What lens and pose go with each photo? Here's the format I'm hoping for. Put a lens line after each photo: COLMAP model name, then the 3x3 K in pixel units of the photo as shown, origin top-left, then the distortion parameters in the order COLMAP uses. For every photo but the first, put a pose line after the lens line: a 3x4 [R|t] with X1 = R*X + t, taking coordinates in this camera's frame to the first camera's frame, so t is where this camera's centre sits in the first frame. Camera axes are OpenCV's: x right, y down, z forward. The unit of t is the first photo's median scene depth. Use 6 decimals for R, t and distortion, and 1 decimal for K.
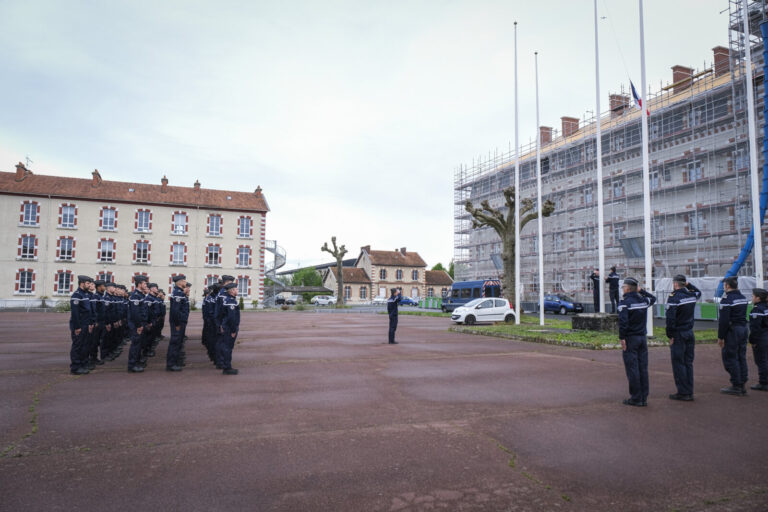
lens RADIAL K [[541.9, 0, 384.0], [0, 541.9, 256.0], [0, 0, 1]] dist [0.002803, 0.003199]
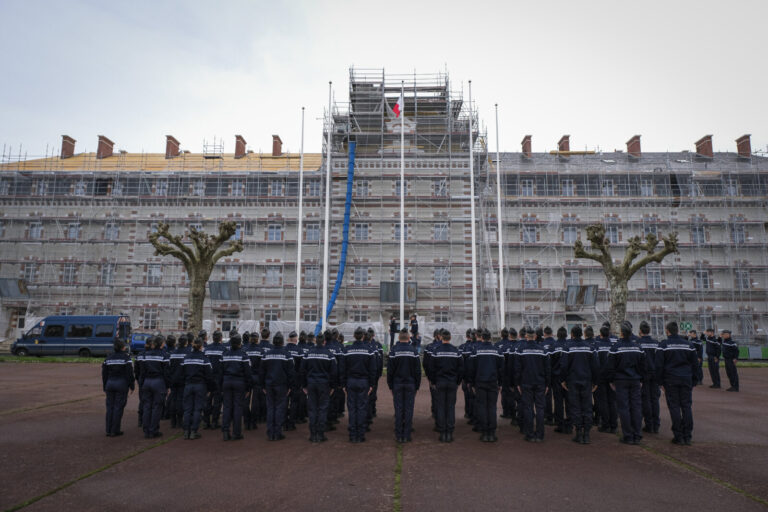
lens RADIAL K [[415.9, 0, 384.4], [0, 415.9, 270.9], [0, 0, 1]] dist [0.000389, 0.000056]
pose [[0.387436, 0.148769, 0.909814, -0.158251], [-0.077174, 0.988663, -0.128798, 0.028227], [-0.918661, -0.020313, 0.394524, 0.402525]]
